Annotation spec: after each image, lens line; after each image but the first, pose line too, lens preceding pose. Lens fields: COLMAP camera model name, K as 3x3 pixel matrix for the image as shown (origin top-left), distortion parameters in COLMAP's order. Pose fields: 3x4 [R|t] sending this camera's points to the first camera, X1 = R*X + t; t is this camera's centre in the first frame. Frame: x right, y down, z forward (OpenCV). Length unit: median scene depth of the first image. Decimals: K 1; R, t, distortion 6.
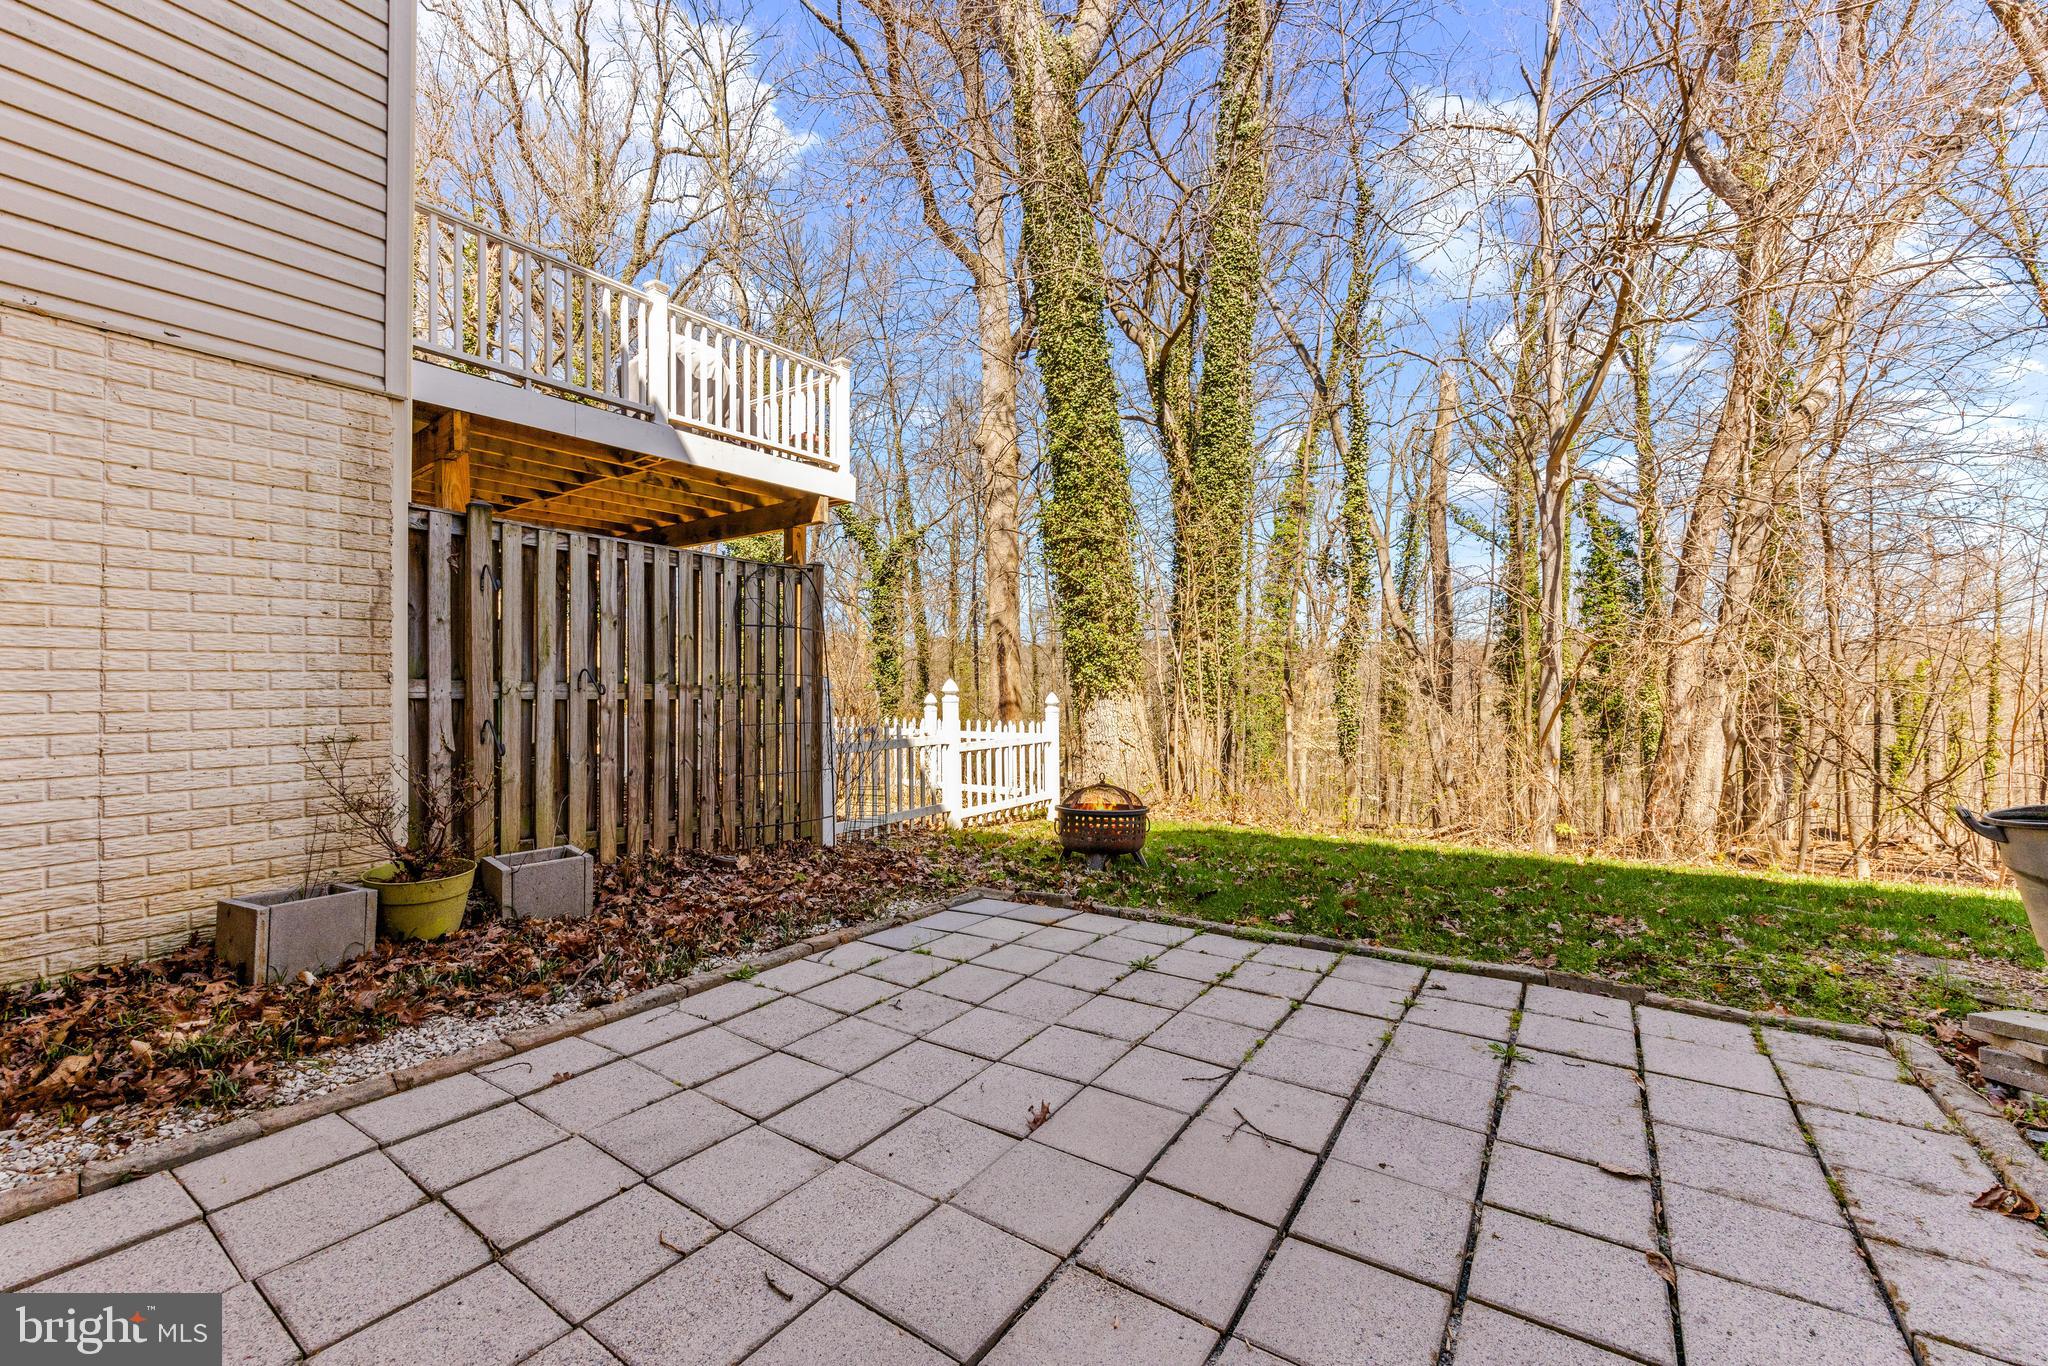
lens RADIAL K [[821.6, 0, 1027.2], [0, 821.6, 693.7], [0, 0, 1]] dist [-0.002015, 0.000095]
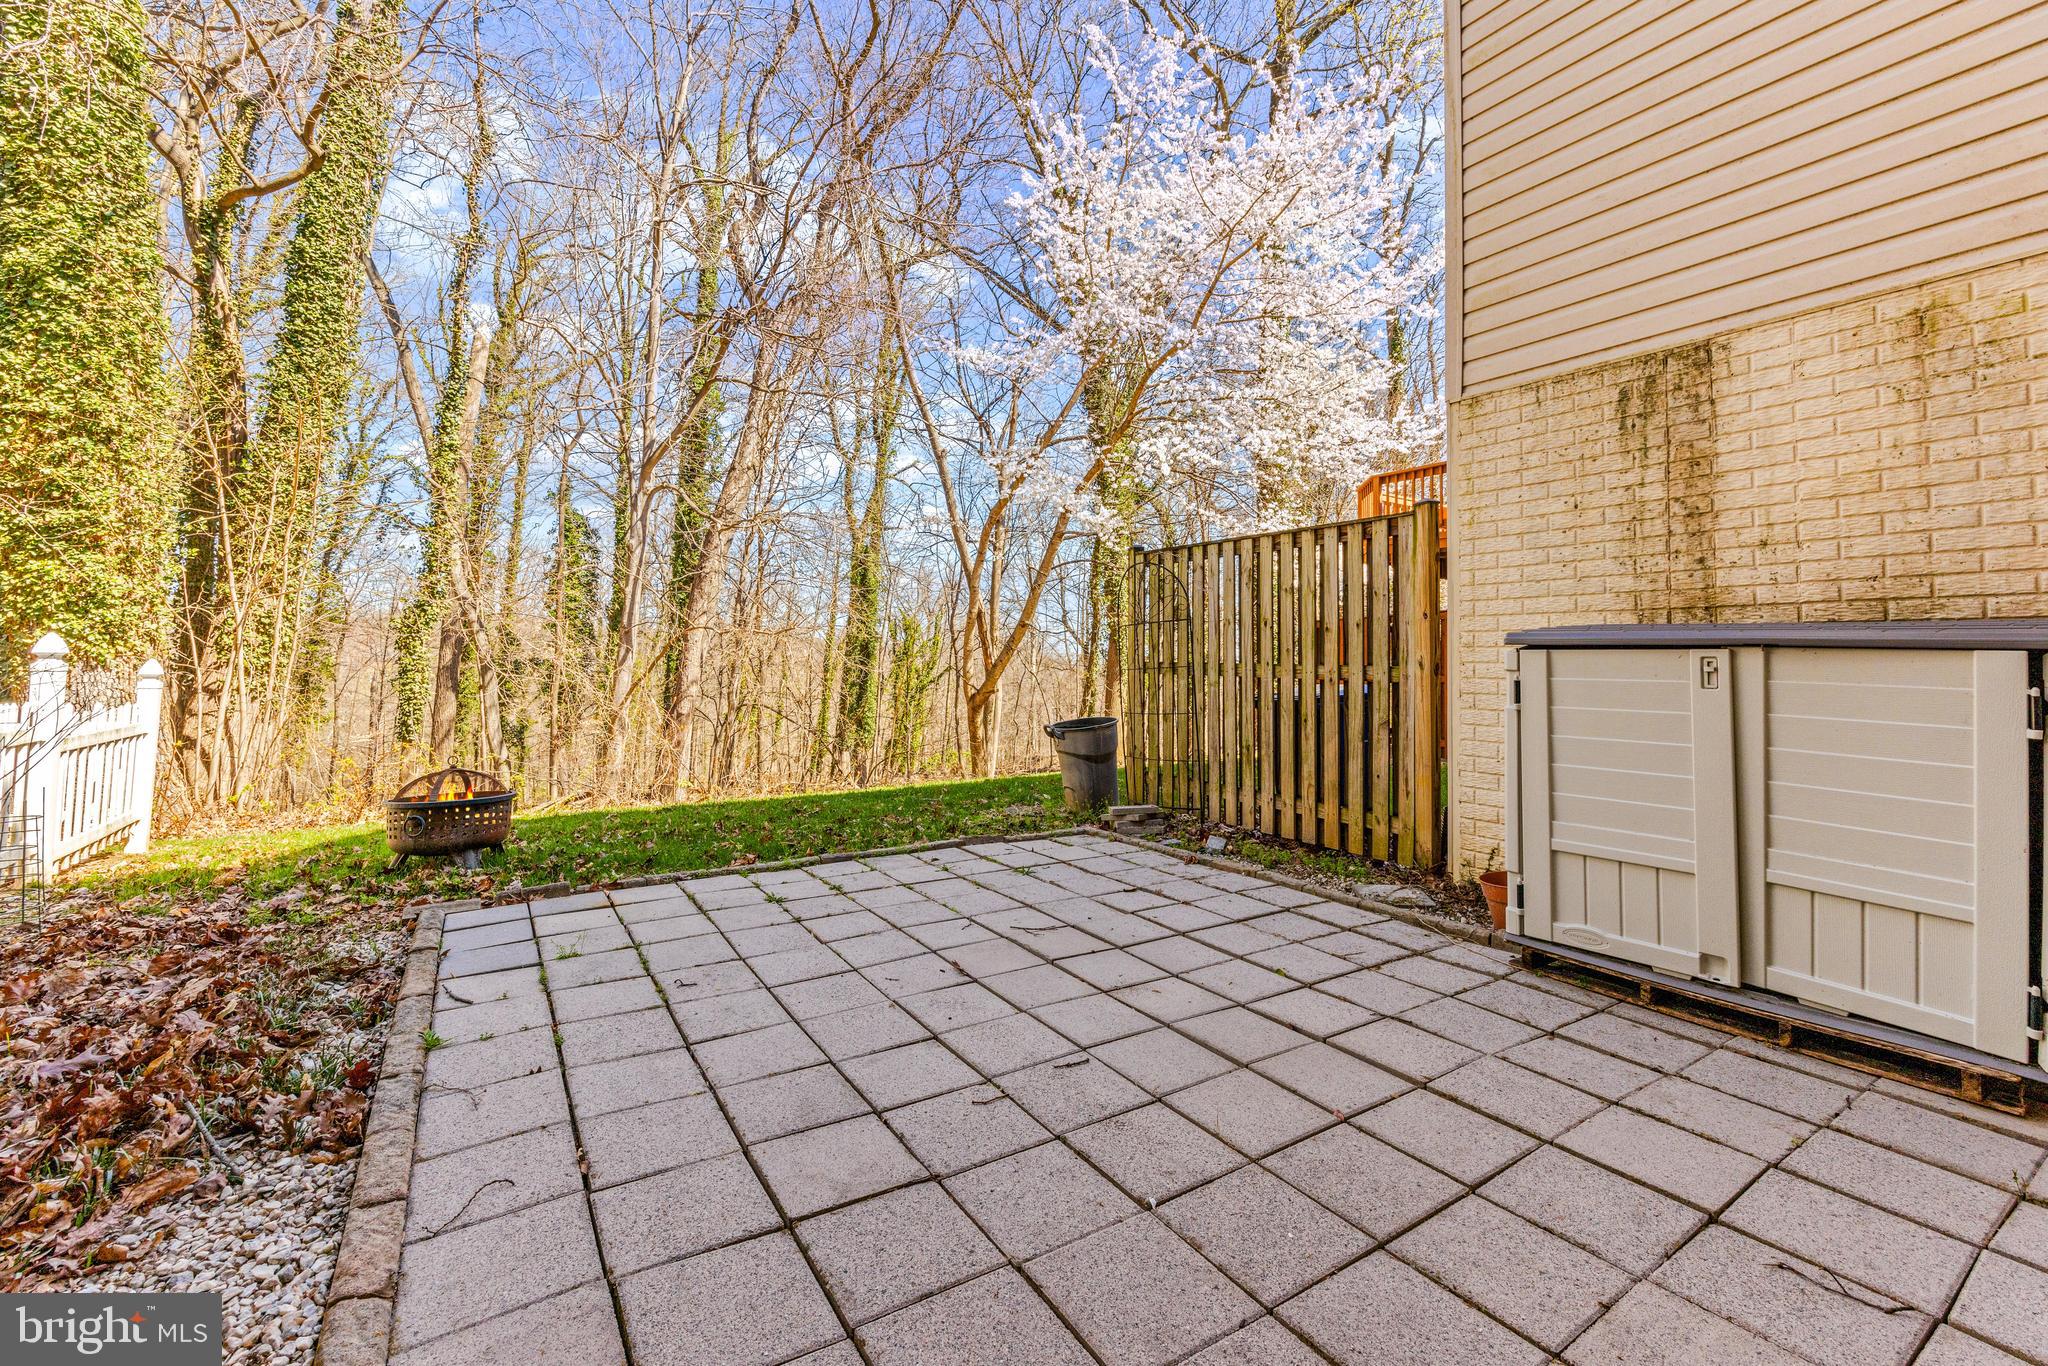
lens RADIAL K [[814.9, 0, 1024.0], [0, 814.9, 683.0], [0, 0, 1]] dist [-0.009413, -0.000118]
pose [[0.396372, -0.002994, 0.918085, -0.746628], [-0.008944, 0.999935, 0.007123, 0.017725], [-0.918046, -0.011034, 0.396320, 0.233049]]
